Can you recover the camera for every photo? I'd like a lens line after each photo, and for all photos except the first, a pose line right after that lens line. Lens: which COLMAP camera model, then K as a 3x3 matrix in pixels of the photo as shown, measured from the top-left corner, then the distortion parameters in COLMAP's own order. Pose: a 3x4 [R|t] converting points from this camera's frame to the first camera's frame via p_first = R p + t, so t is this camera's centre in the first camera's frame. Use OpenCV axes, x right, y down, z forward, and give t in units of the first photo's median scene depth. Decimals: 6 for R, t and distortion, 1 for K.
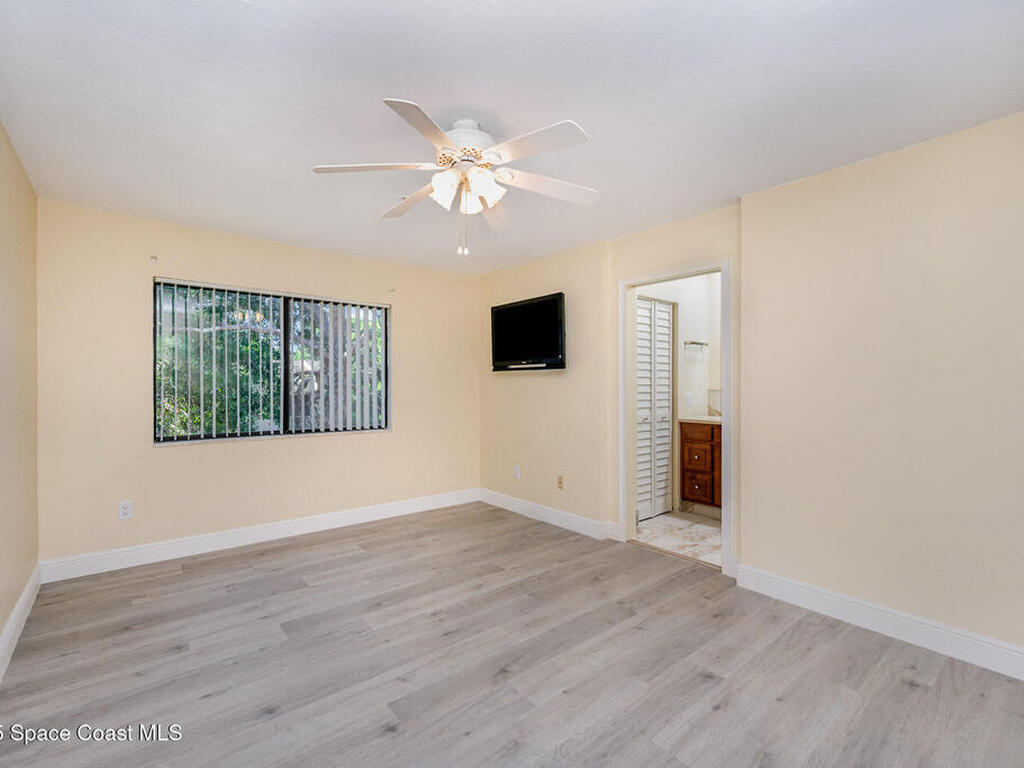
lens RADIAL K [[454.2, 0, 483.0], [0, 454.2, 382.3], [0, 0, 1]] dist [0.000453, -0.000043]
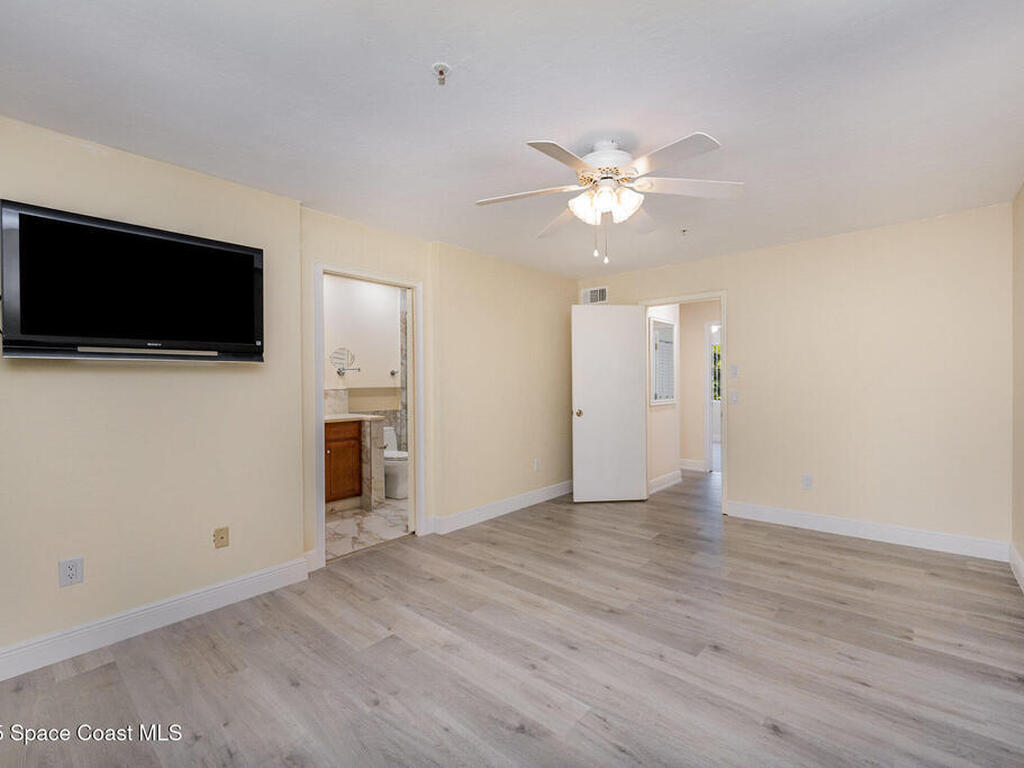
lens RADIAL K [[467.5, 0, 512.0], [0, 467.5, 384.0], [0, 0, 1]] dist [0.017343, 0.000008]
pose [[-0.190548, -0.002847, 0.981674, -0.813599], [0.004484, 0.999983, 0.003771, 0.004326], [-0.981668, 0.005120, -0.190532, 1.054983]]
